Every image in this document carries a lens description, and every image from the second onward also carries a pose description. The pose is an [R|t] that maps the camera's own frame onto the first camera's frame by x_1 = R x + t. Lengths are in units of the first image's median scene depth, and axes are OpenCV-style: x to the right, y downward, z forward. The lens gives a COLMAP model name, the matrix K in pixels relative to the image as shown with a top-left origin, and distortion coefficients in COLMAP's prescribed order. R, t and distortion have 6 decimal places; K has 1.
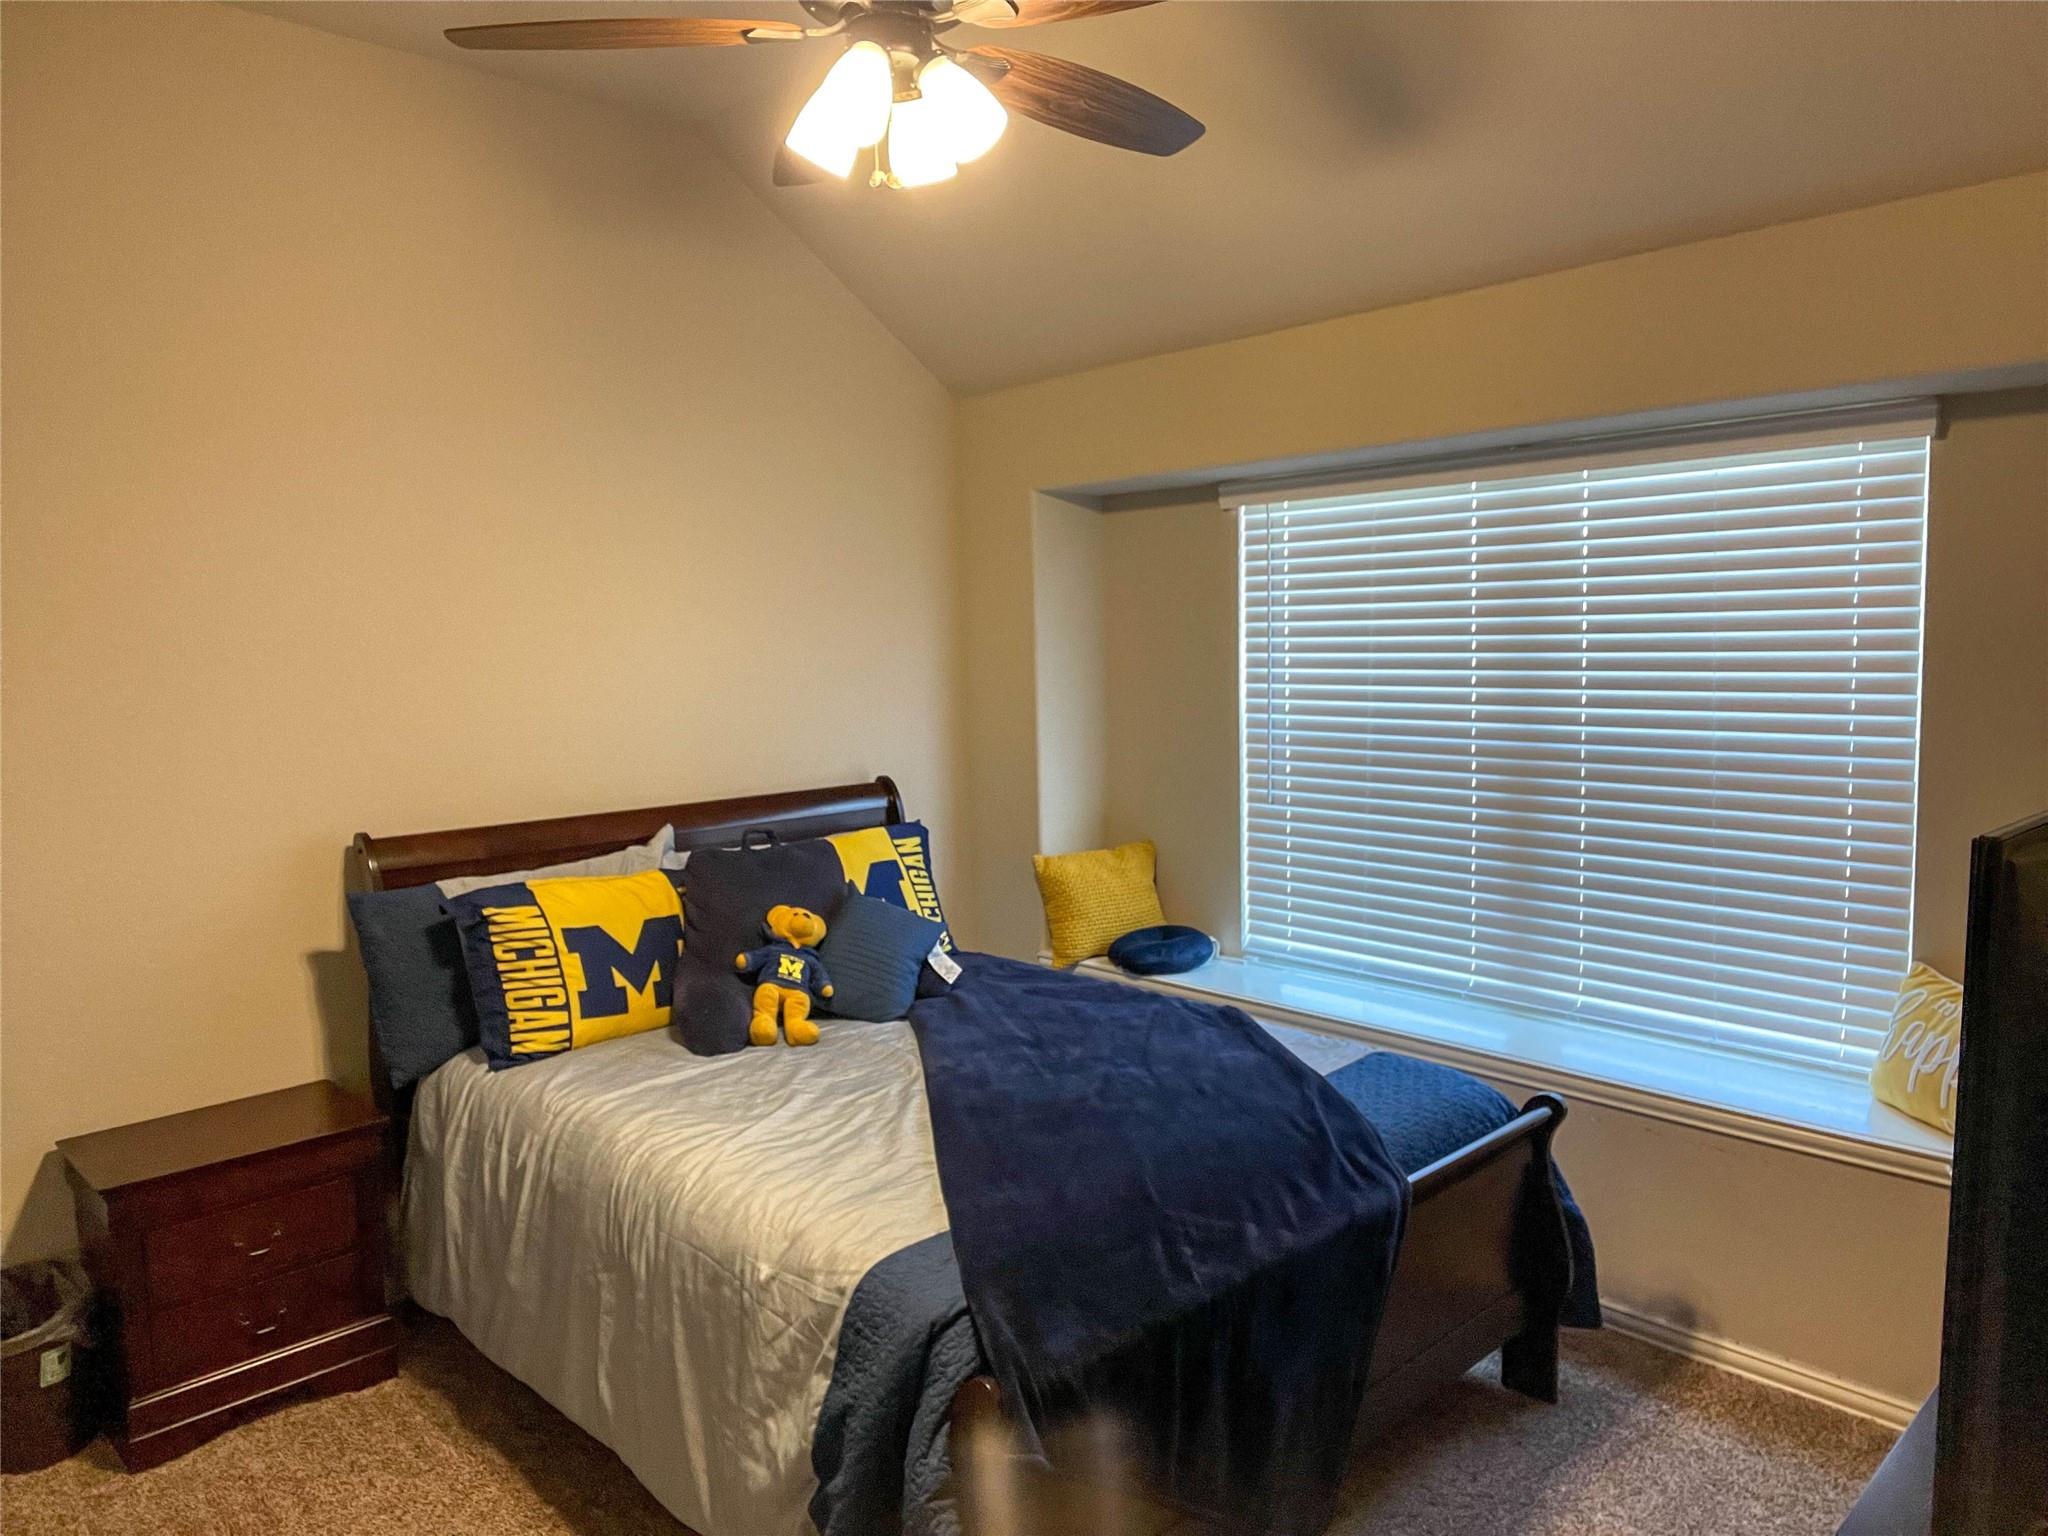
lens RADIAL K [[1376.2, 0, 1022.6], [0, 1376.2, 764.9], [0, 0, 1]] dist [0.004974, 0.000276]
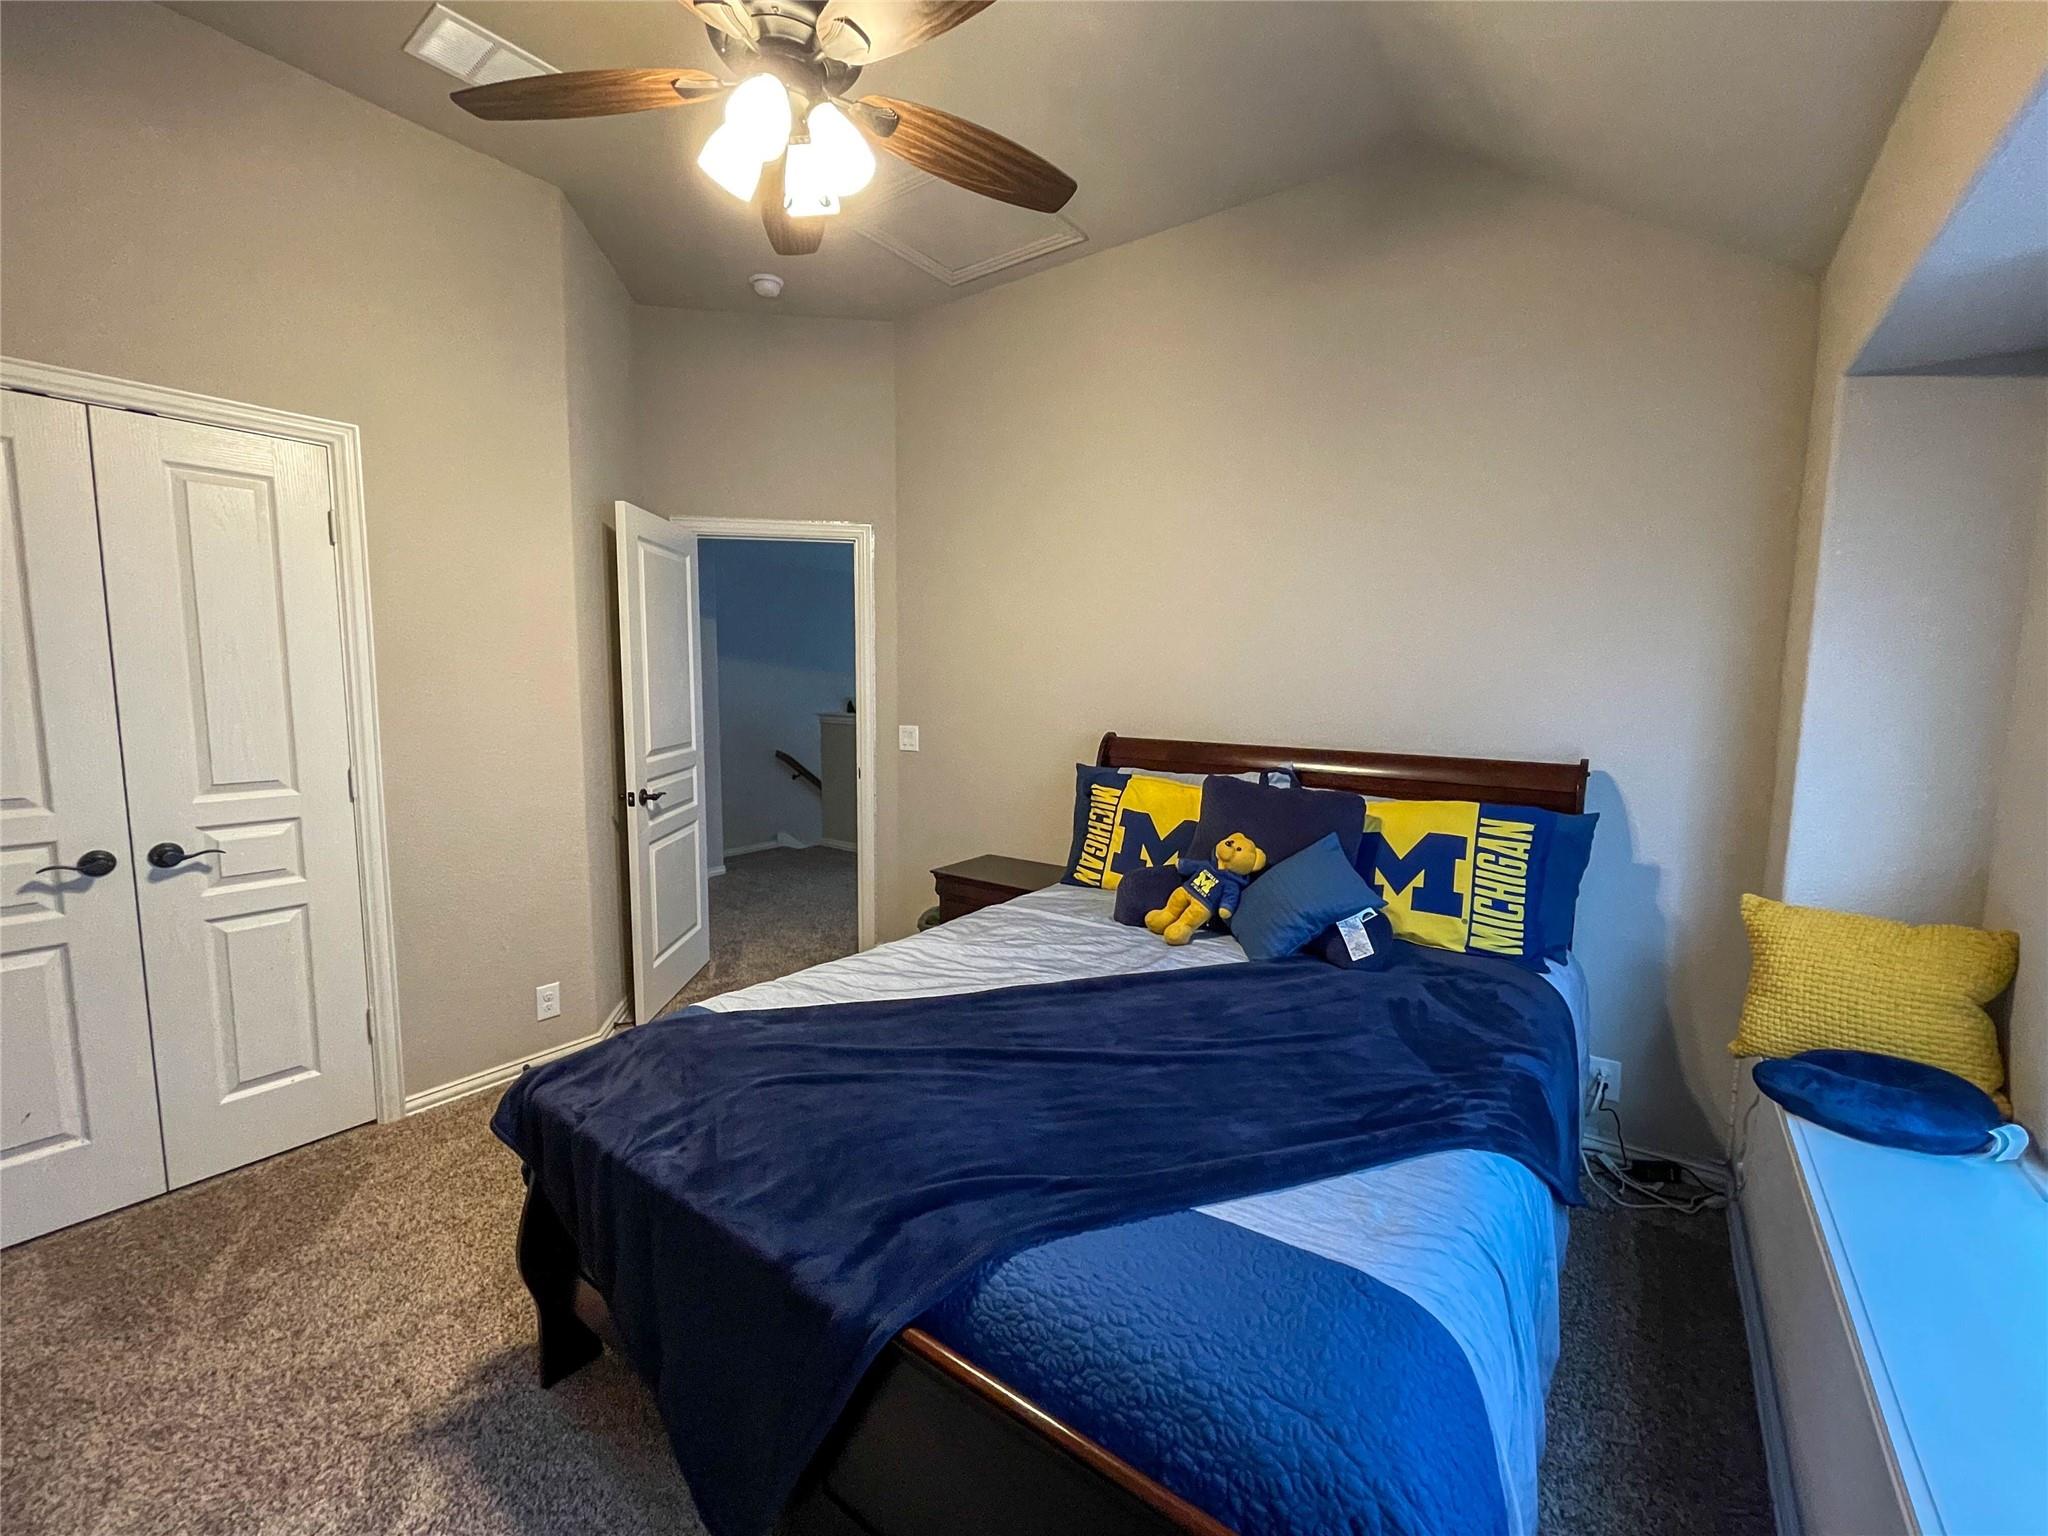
lens RADIAL K [[827.0, 0, 1021.3], [0, 827.0, 765.6], [0, 0, 1]] dist [-0.003422, -0.000304]
pose [[0.180725, 0.139699, -0.973562, 0.499943], [-0.104051, 0.987022, 0.122315, -0.021924], [0.978014, 0.079195, 0.192916, 0.738547]]
